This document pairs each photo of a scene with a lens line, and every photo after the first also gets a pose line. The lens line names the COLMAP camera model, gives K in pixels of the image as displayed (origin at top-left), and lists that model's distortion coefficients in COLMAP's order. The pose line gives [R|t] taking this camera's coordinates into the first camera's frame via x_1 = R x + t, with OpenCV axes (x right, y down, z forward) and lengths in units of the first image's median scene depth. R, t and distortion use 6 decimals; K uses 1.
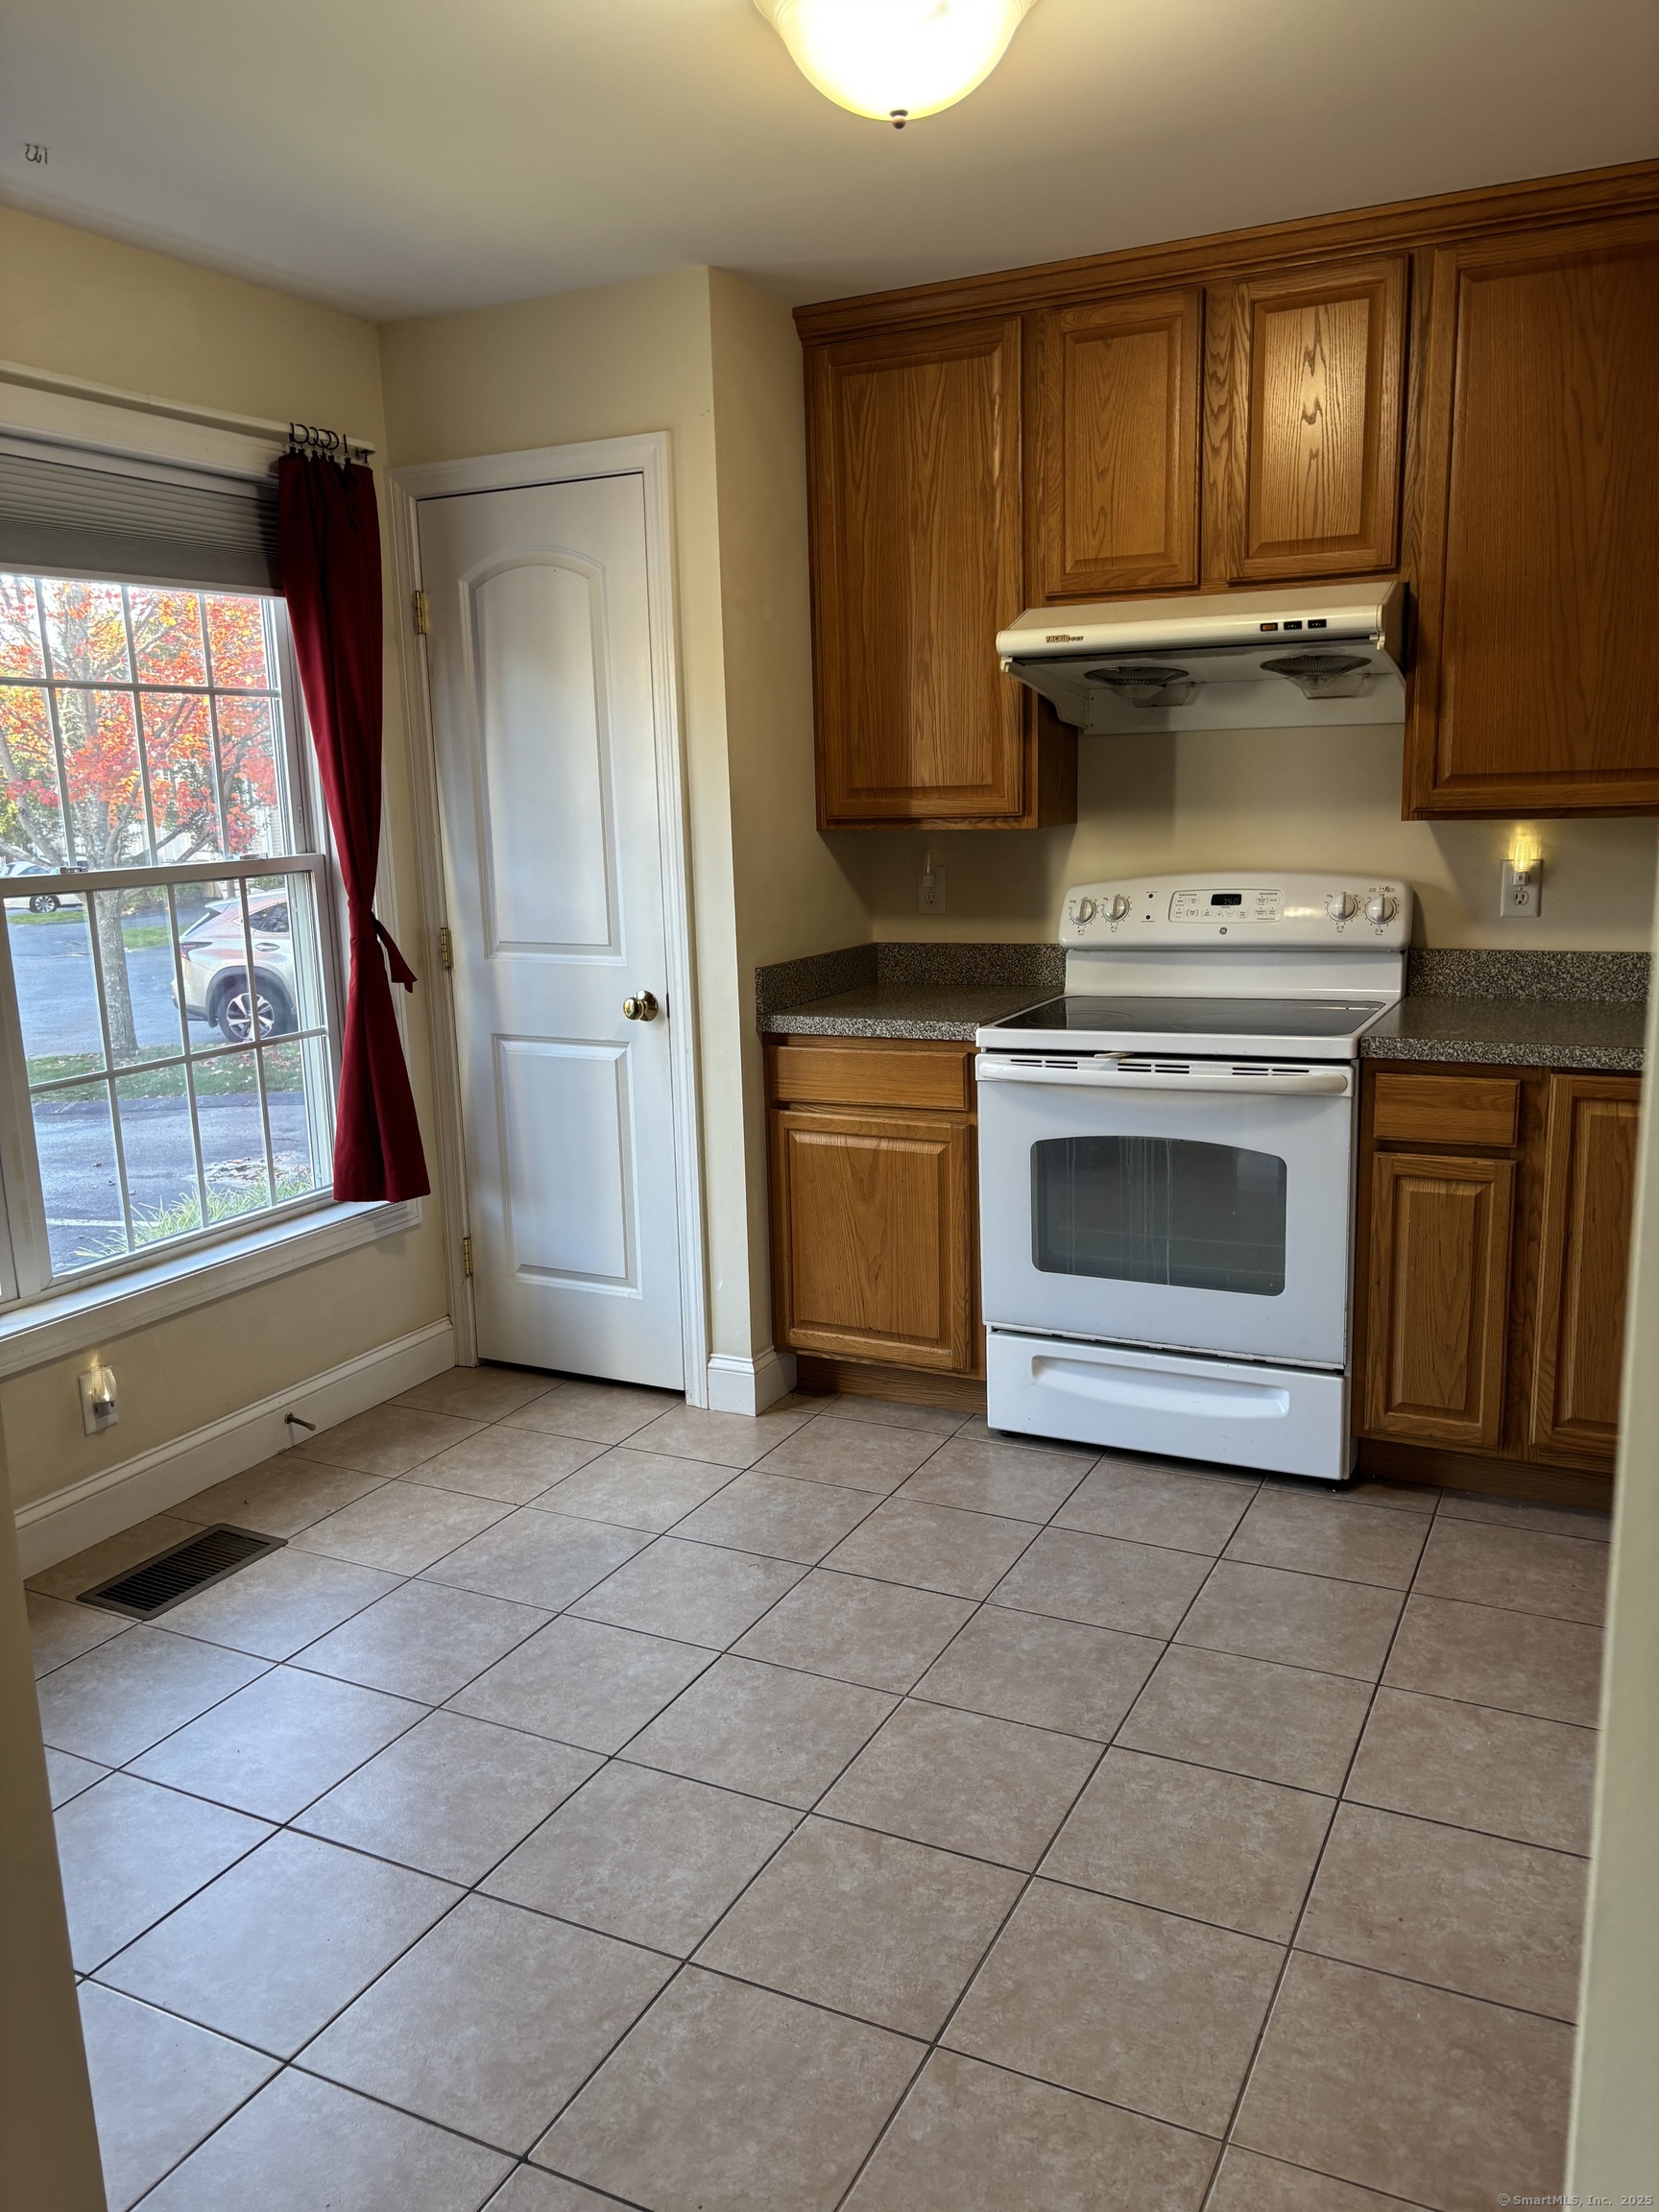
lens RADIAL K [[1674.5, 0, 838.1], [0, 1674.5, 1119.2], [0, 0, 1]] dist [0.063708, -0.068371]
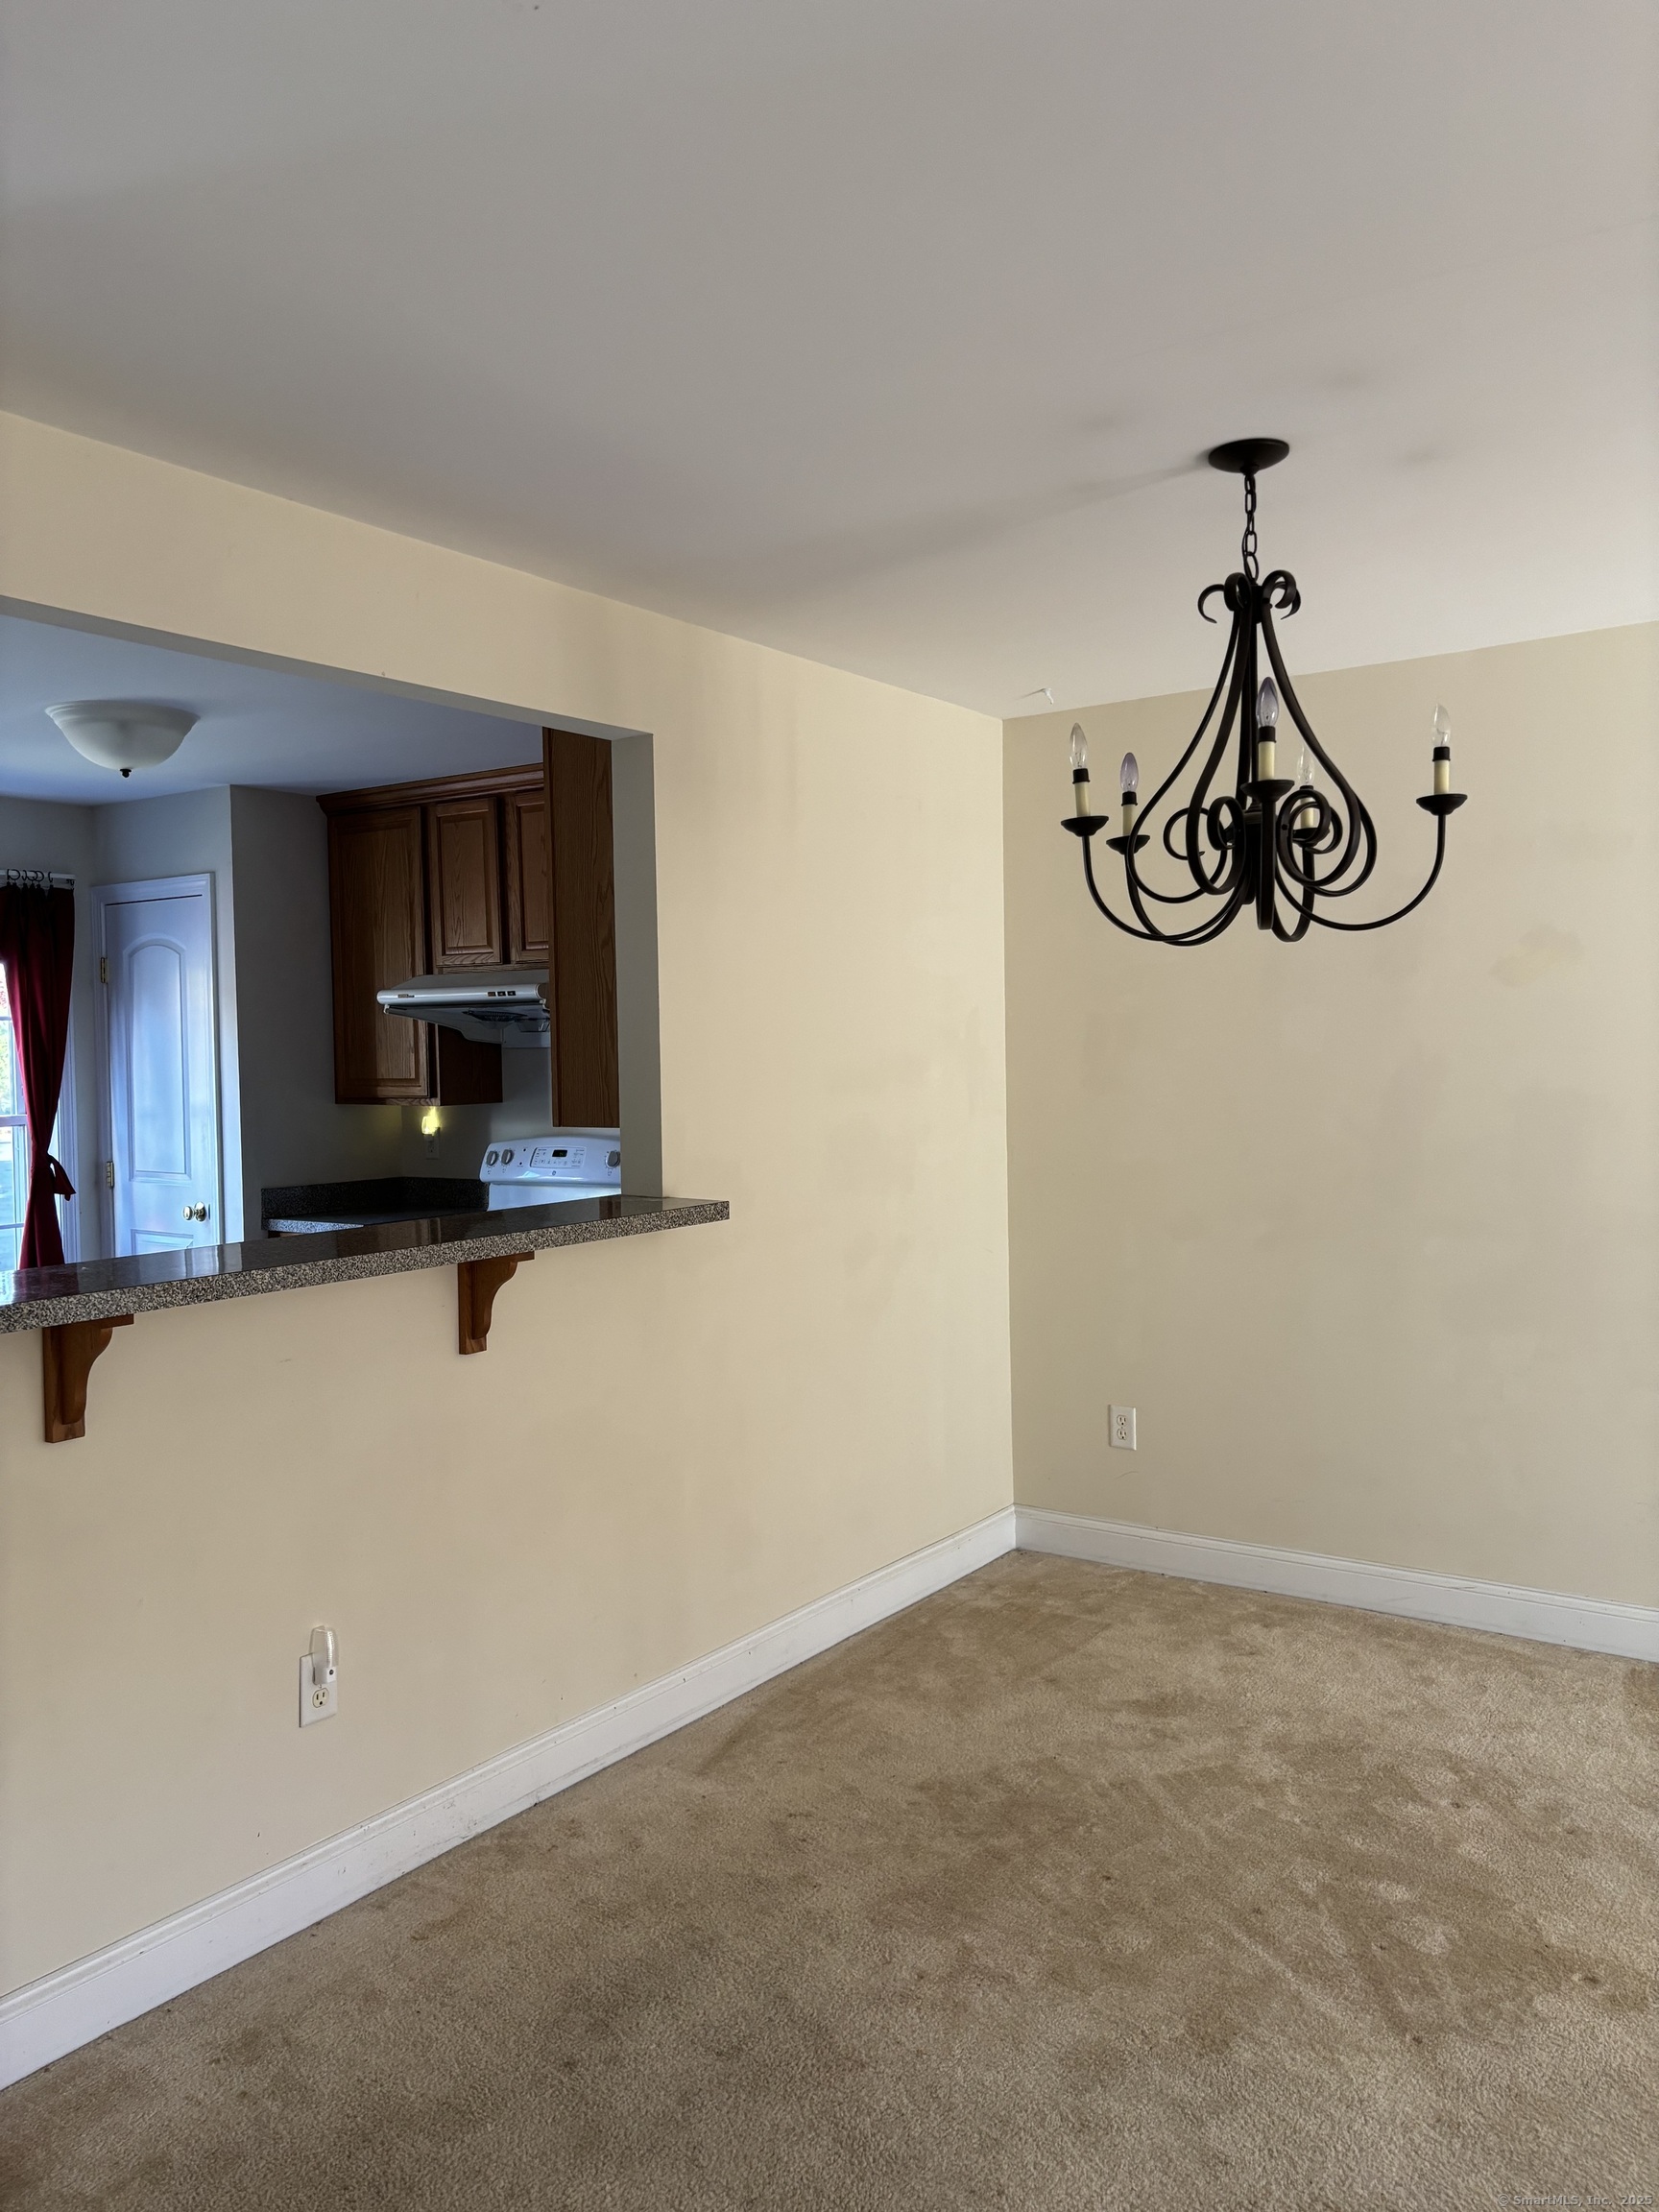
lens RADIAL K [[1674.5, 0, 839.7], [0, 1674.5, 1123.3], [0, 0, 1]] dist [0.063708, -0.068371]
pose [[0.990041, 0.017434, -0.139698, 0.805411], [-0.037913, 0.988660, -0.145305, 0.066583], [0.135580, 0.149154, 0.979475, -0.564819]]
